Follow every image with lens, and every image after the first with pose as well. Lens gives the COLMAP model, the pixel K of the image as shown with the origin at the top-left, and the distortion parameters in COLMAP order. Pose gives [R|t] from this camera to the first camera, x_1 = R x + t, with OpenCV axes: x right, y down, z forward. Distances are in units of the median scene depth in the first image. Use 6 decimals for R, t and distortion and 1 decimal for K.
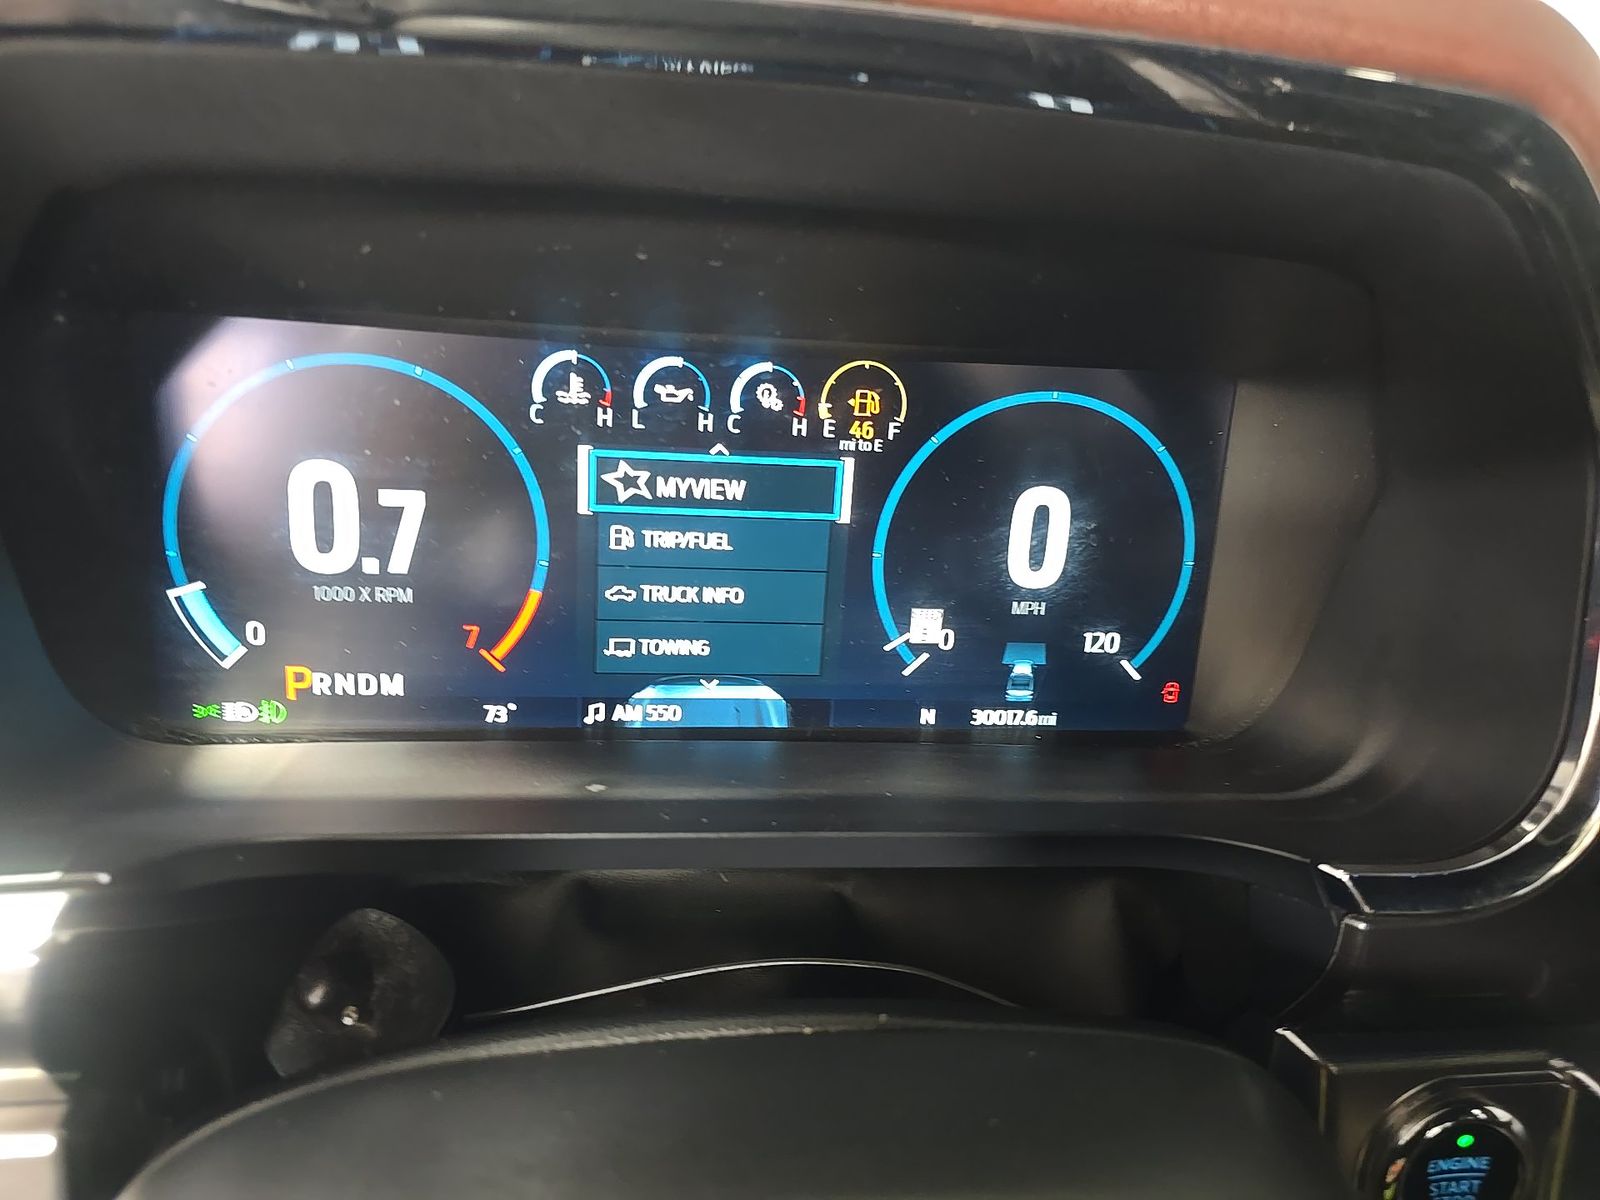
lens RADIAL K [[1099.1, 0, 798.7], [0, 1099.1, 596.1], [0, 0, 1]] dist [0.020644, -0.026564]
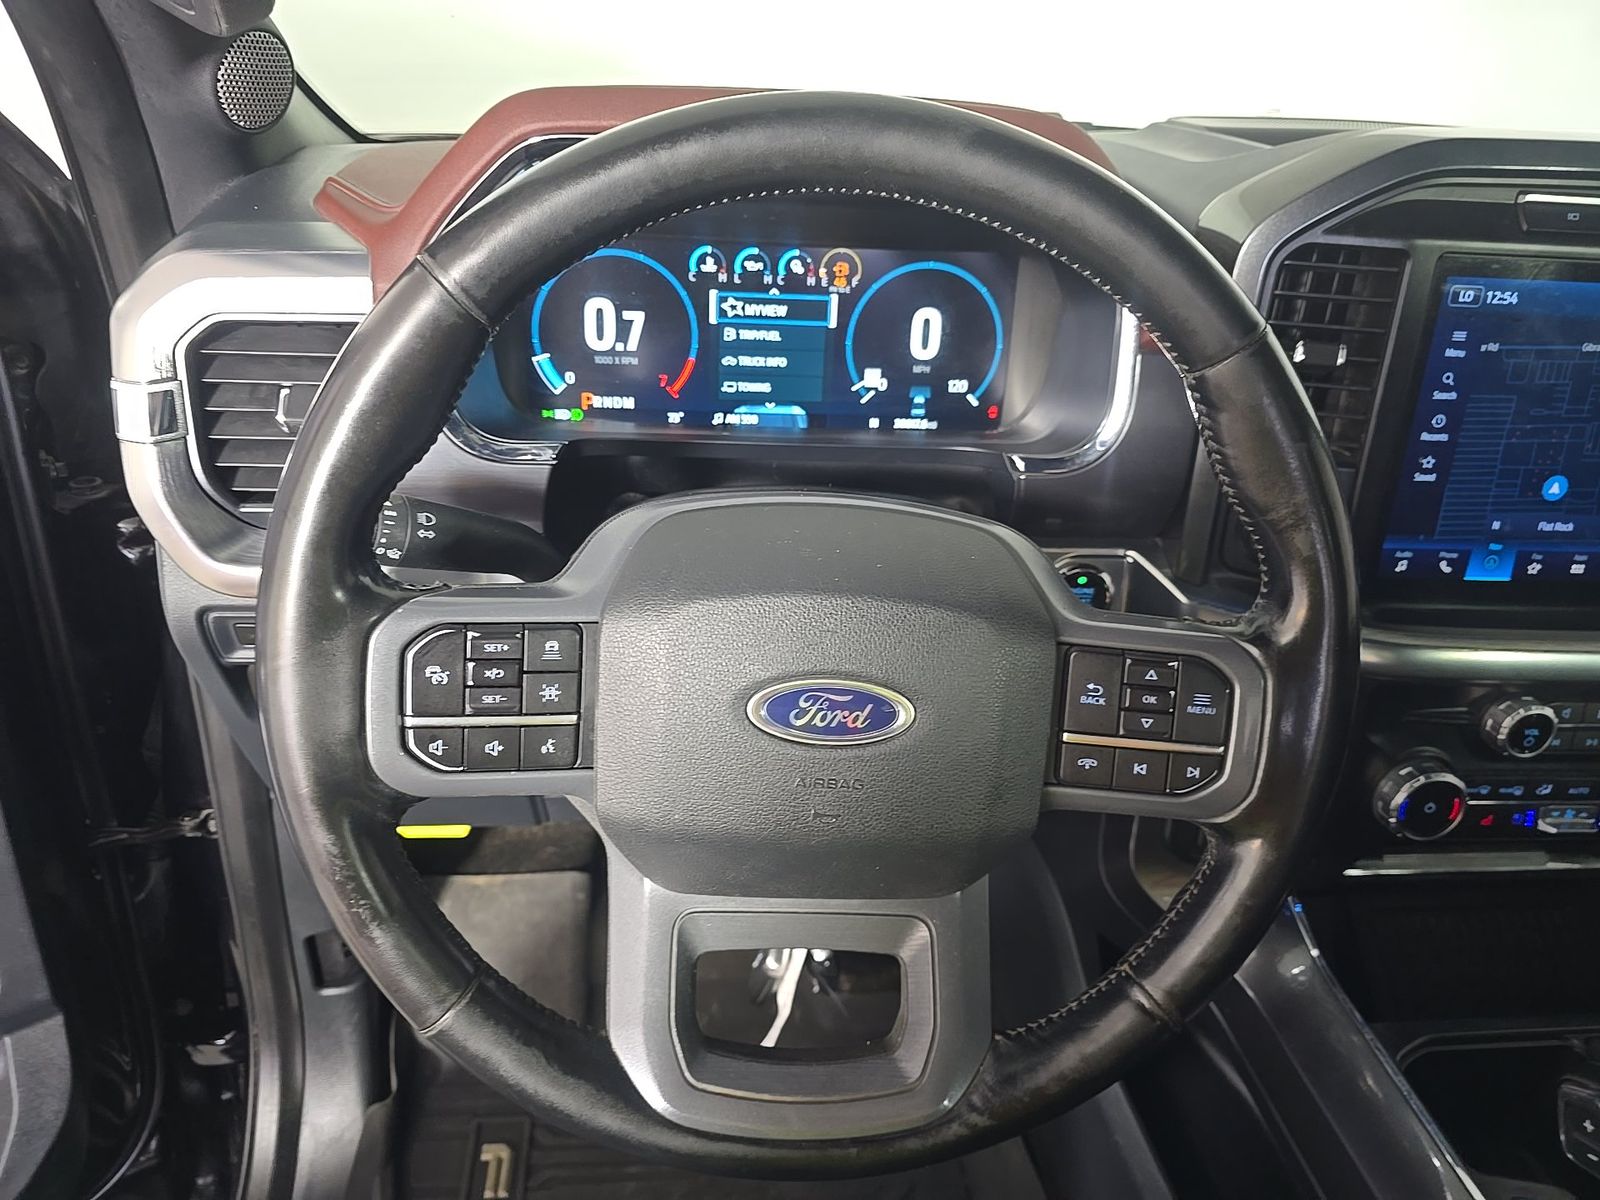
lens RADIAL K [[1099.1, 0, 793.1], [0, 1099.1, 605.7], [0, 0, 1]] dist [0.020644, -0.026564]
pose [[0.997254, 0.008758, -0.073533, 0.130091], [-0.000489, 0.993738, 0.111736, 0.239250], [0.074051, -0.111393, 0.991014, -1.221646]]
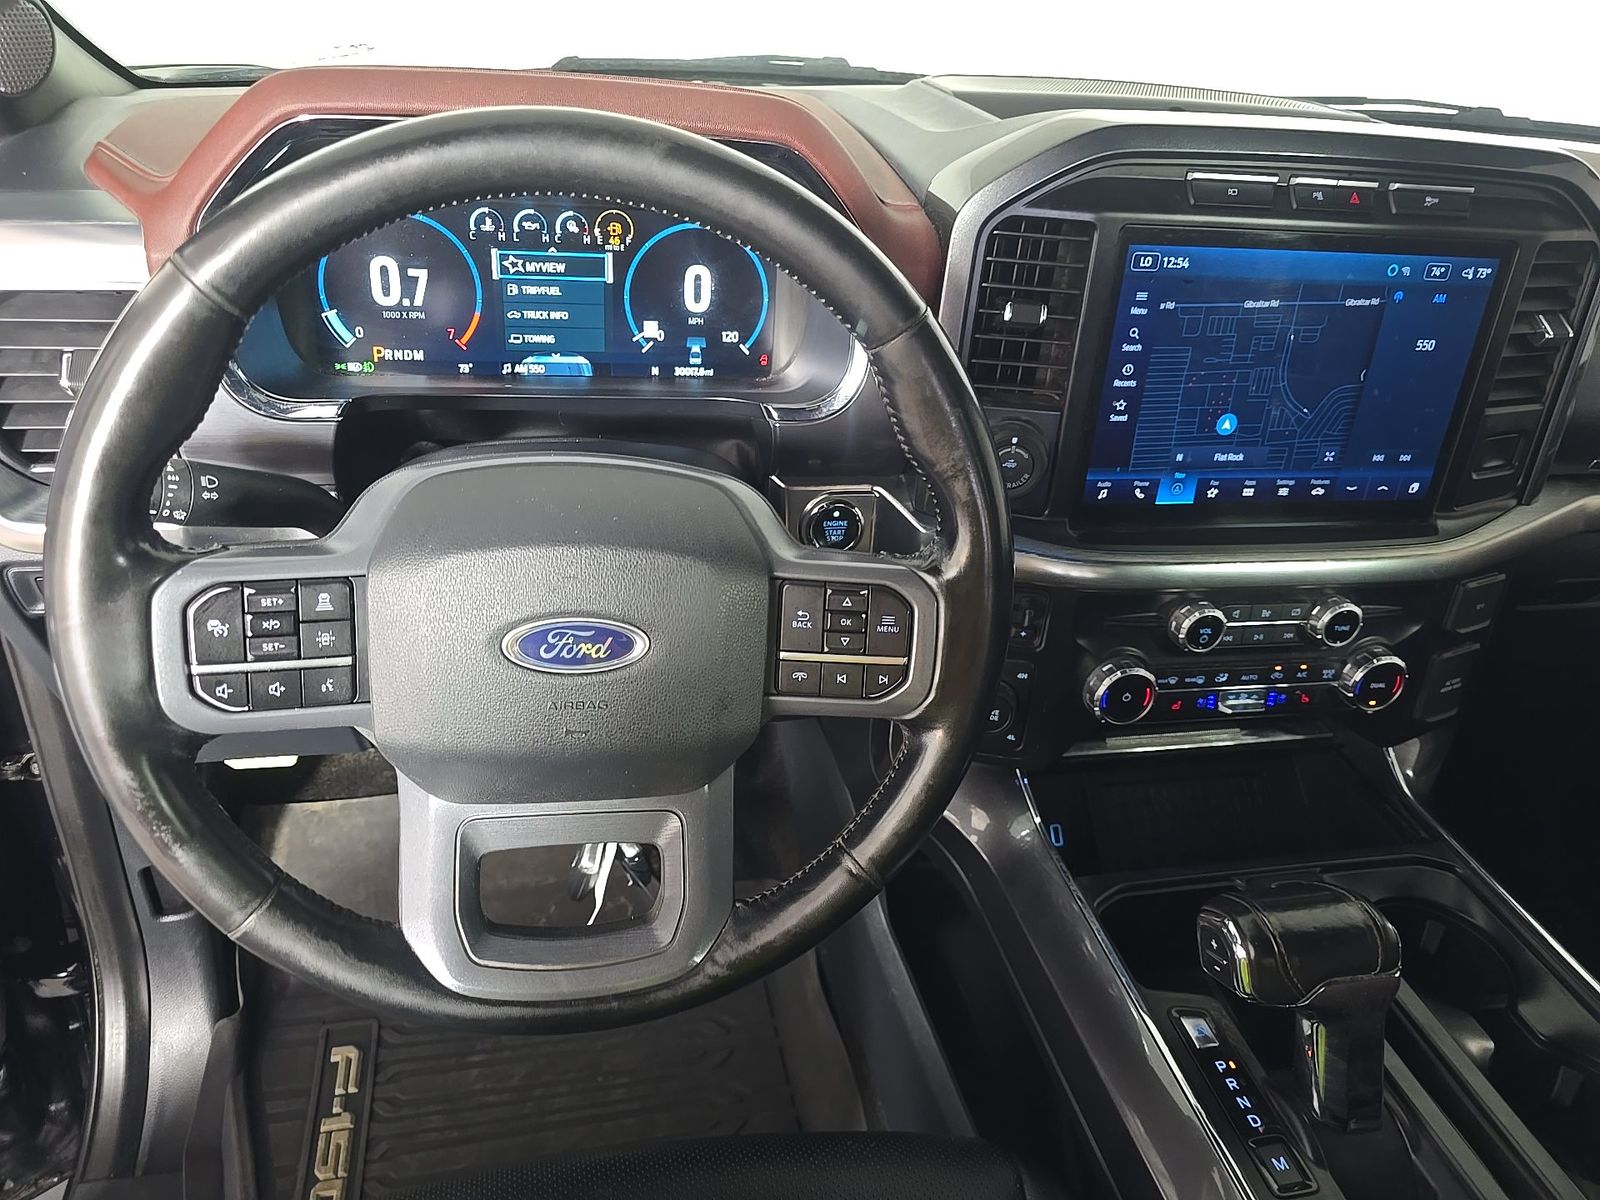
lens RADIAL K [[1099.1, 0, 799.6], [0, 1099.1, 601.5], [0, 0, 1]] dist [0.020644, -0.026564]
pose [[0.998644, -0.023622, 0.046401, 0.323454], [0.014468, 0.981962, 0.188523, 0.165141], [-0.050017, -0.187596, 0.980972, -1.453600]]
